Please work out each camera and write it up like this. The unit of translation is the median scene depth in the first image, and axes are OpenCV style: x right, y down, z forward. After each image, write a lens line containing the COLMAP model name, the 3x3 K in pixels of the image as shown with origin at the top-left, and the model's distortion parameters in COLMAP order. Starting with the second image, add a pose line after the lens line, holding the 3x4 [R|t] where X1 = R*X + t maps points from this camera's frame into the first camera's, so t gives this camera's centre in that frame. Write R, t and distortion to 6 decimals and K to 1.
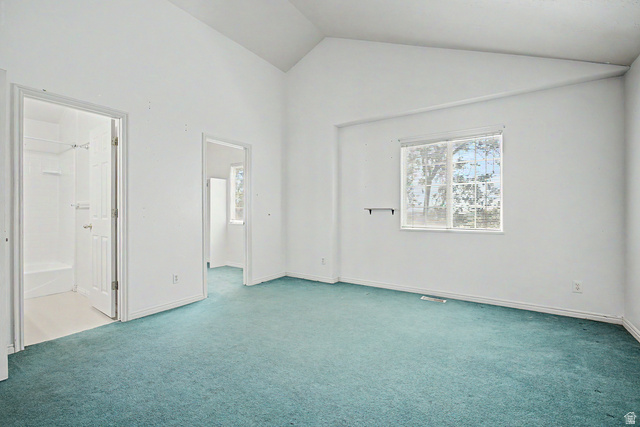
lens RADIAL K [[284.5, 0, 319.2], [0, 284.5, 212.2], [0, 0, 1]] dist [-0.007916, 0.000883]
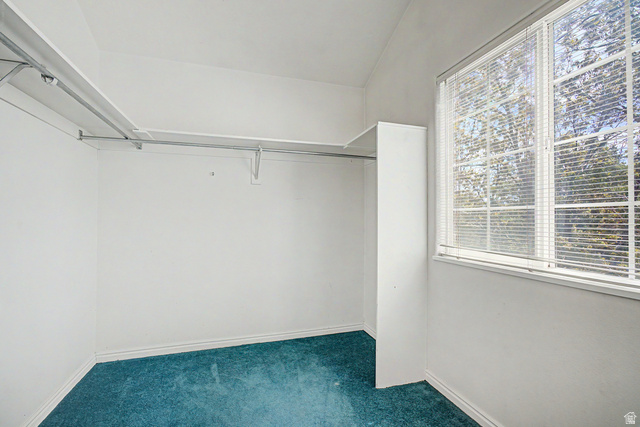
lens RADIAL K [[284.5, 0, 319.1], [0, 284.5, 215.2], [0, 0, 1]] dist [-0.007916, 0.000883]
pose [[0.774869, -0.010878, -0.632028, -0.213264], [0.001208, 0.999876, -0.015727, -0.003369], [0.632121, 0.011423, 0.774786, 0.662143]]
